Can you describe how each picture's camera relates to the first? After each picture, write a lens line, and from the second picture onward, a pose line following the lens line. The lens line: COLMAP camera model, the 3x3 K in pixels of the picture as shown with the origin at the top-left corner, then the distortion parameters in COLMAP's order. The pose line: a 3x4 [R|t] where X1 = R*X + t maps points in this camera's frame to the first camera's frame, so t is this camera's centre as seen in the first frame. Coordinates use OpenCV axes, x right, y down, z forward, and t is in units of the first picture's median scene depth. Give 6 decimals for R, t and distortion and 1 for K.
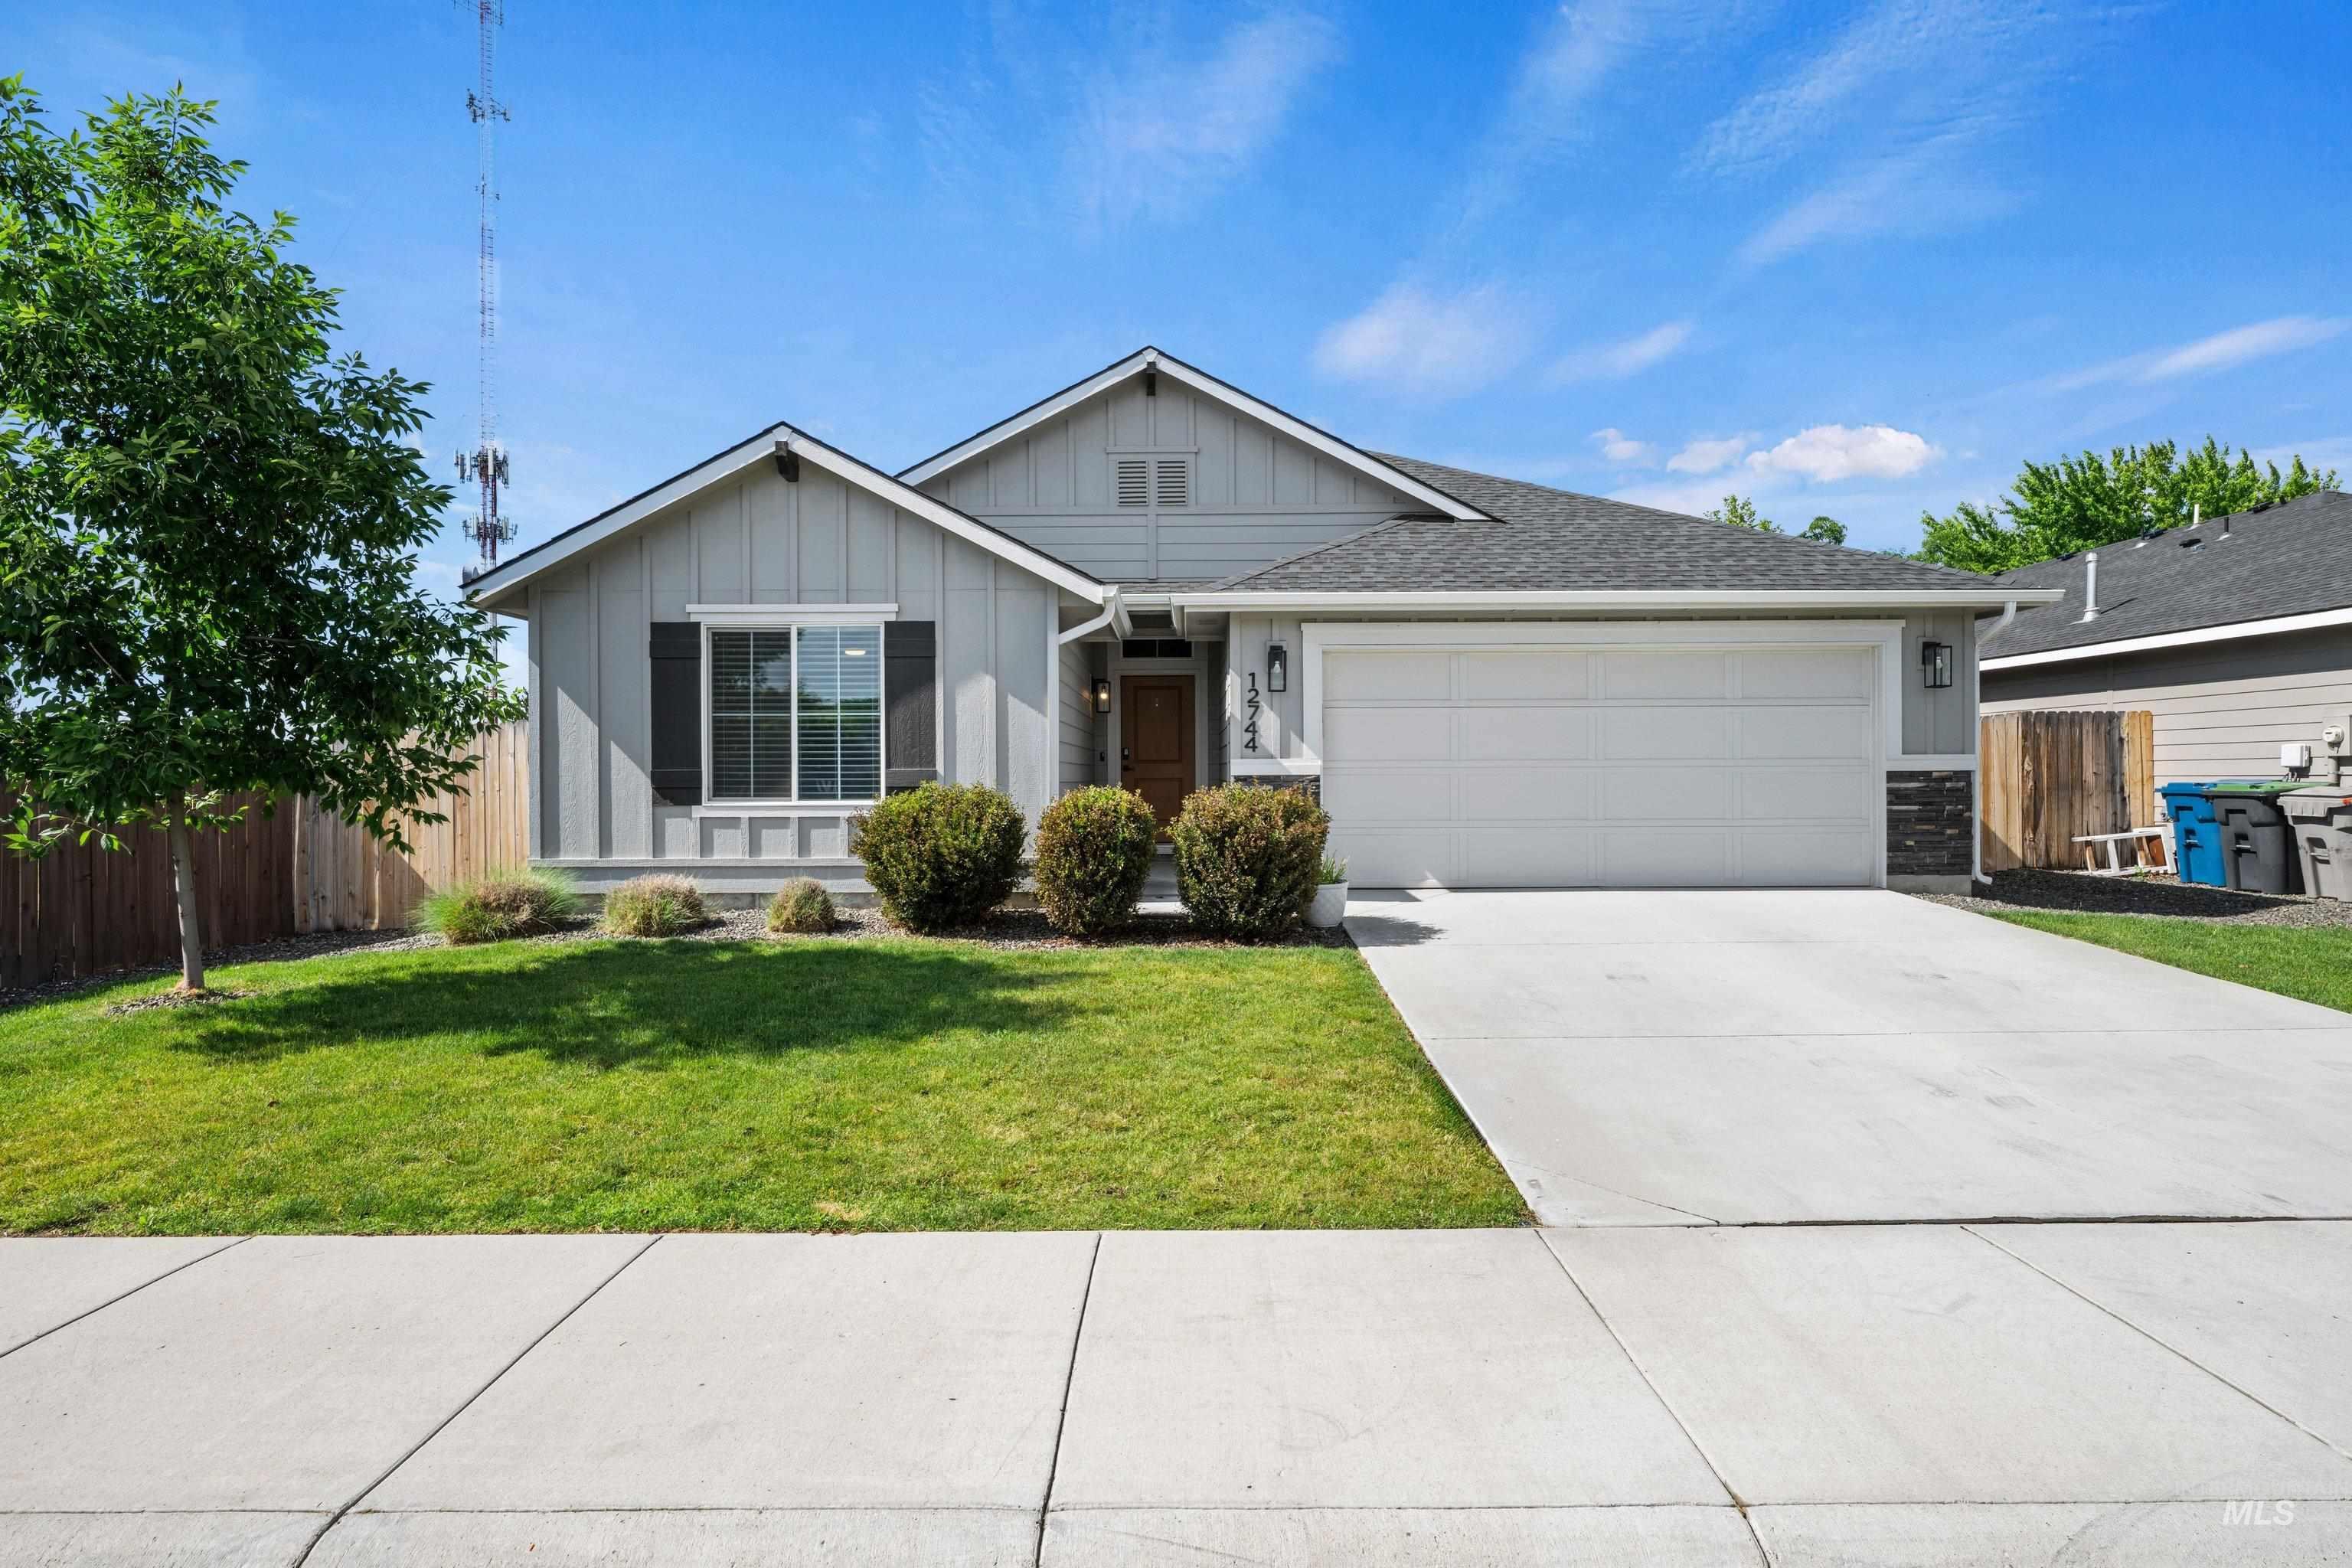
lens RADIAL K [[1228.5, 0, 1174.6], [0, 1228.5, 798.2], [0, 0, 1]] dist [0.001805, 0.000226]
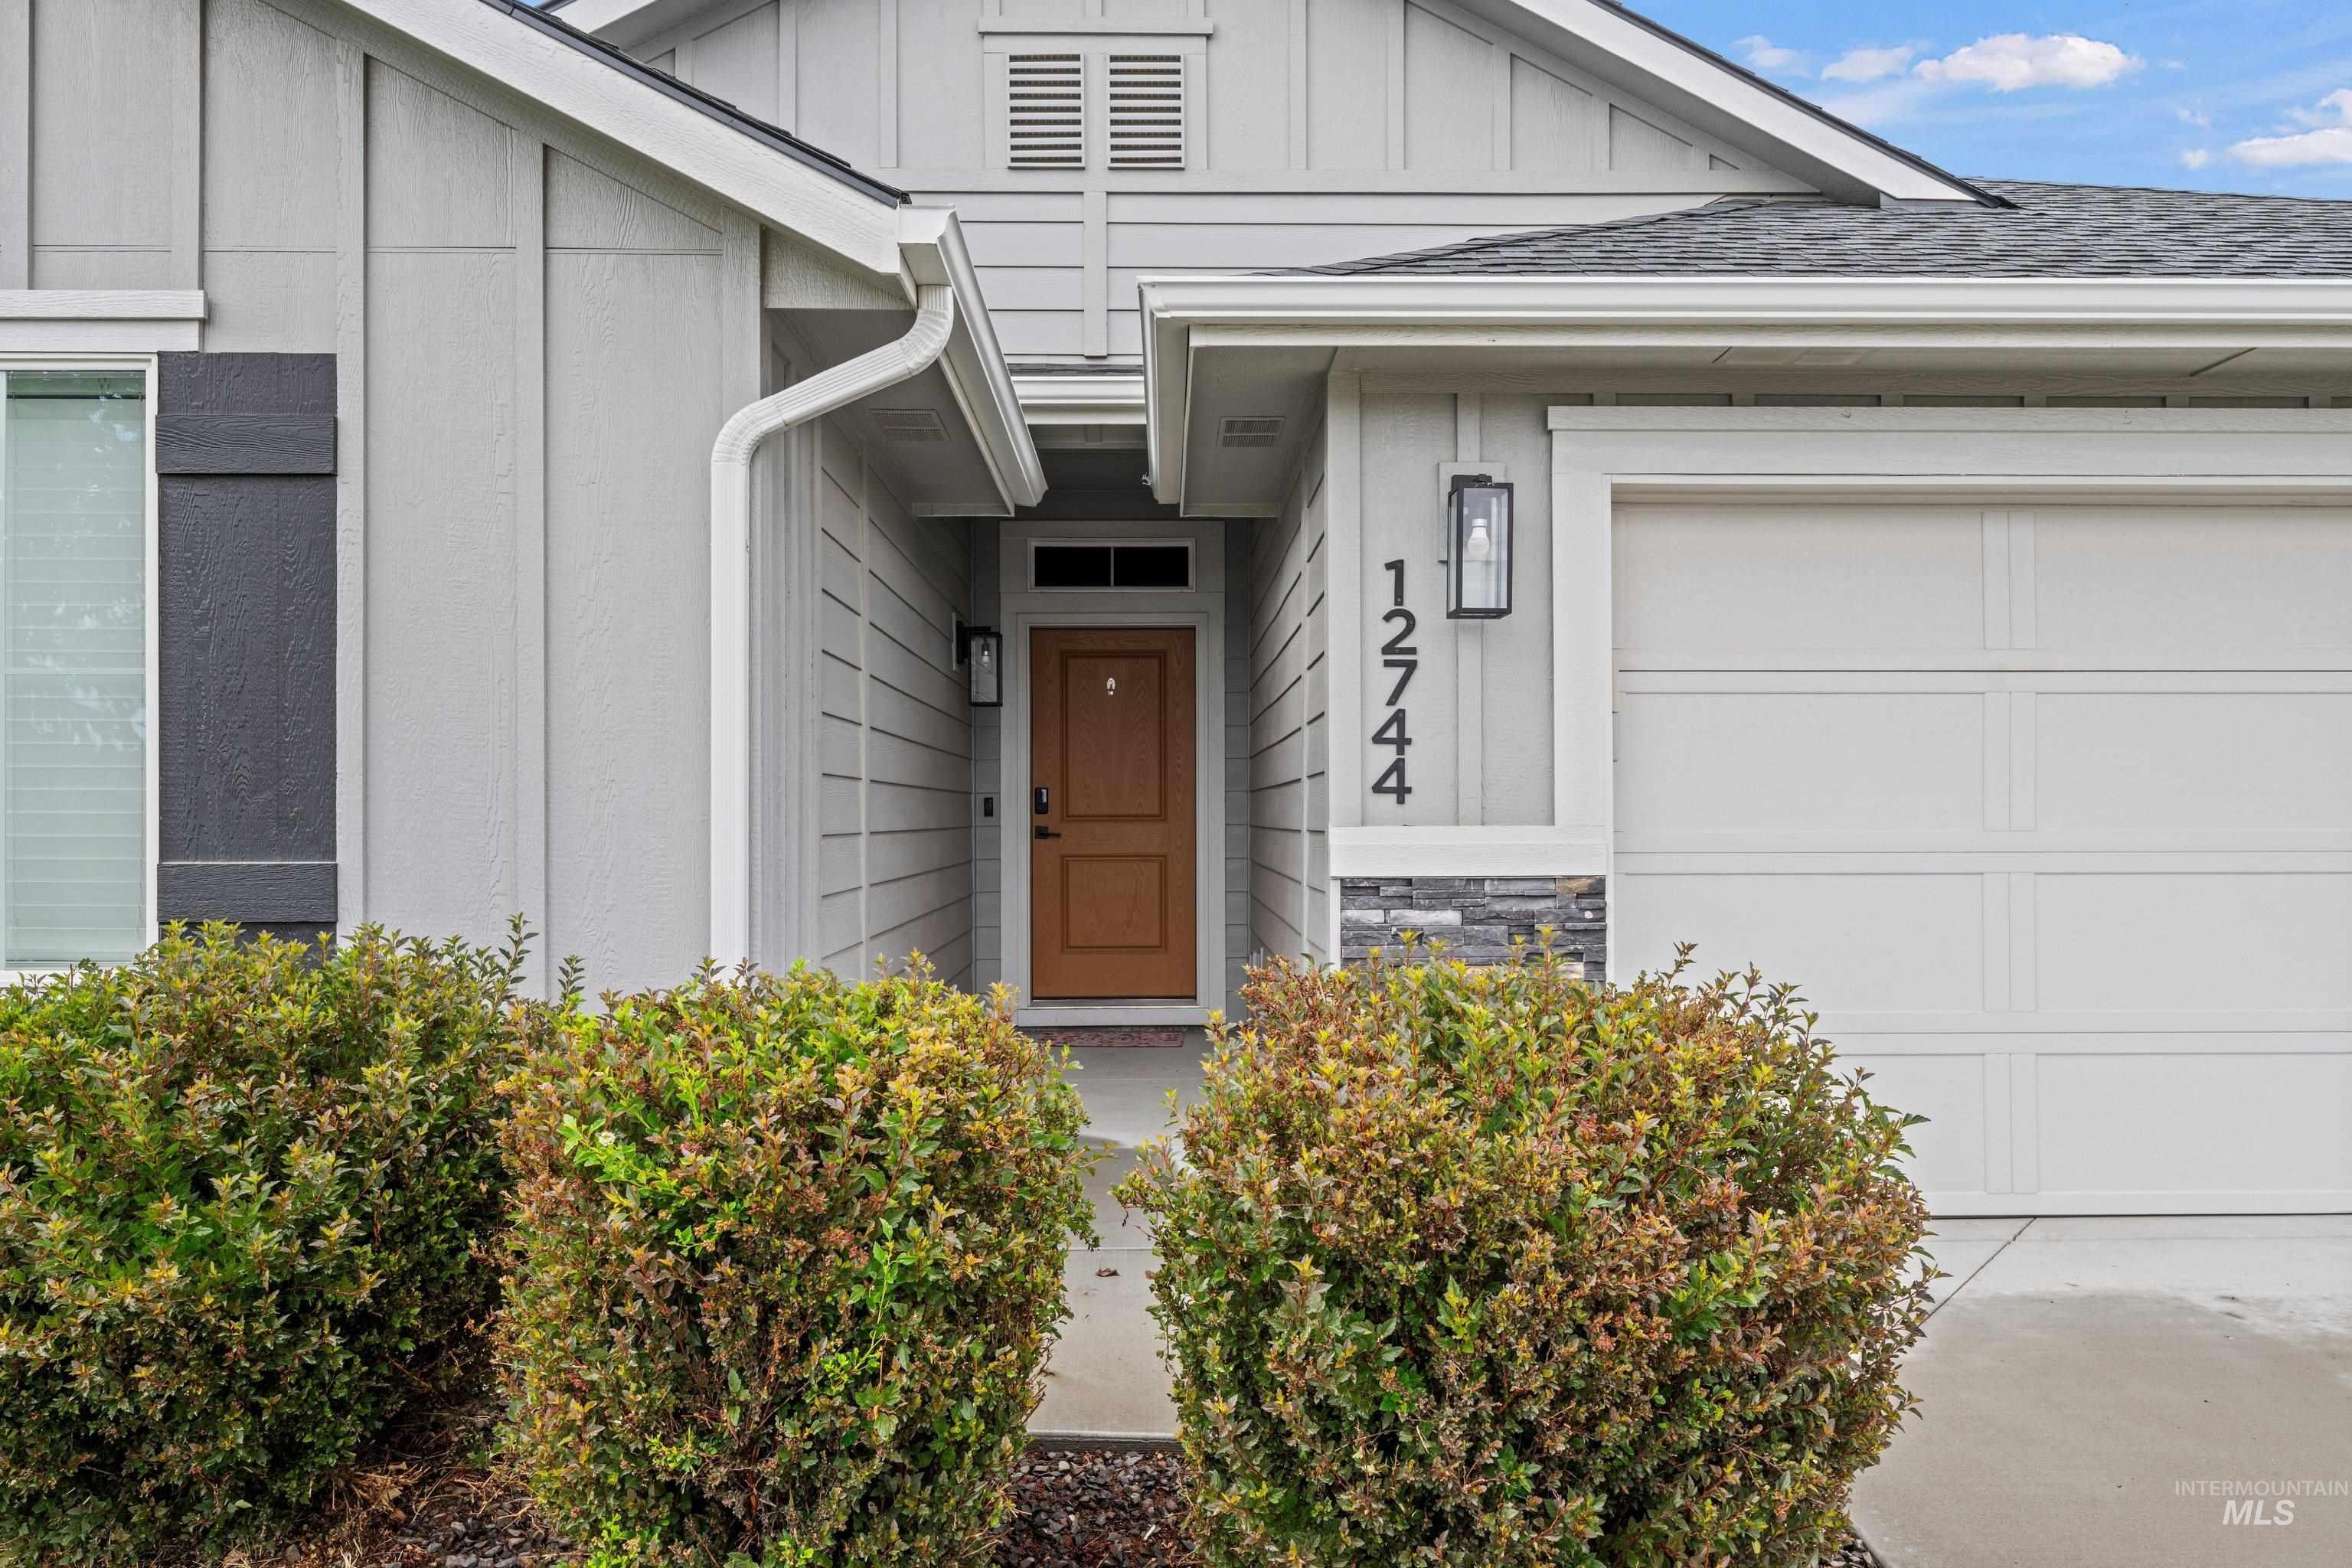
lens RADIAL K [[1511.3, 0, 1168.2], [0, 1511.3, 822.3], [0, 0, 1]] dist [-0.002631, -0.000565]
pose [[0.999846, 0.002553, 0.017351, -0.003613], [-0.002299, 0.999890, -0.014642, -0.027059], [-0.017386, 0.014600, 0.999742, 0.604508]]
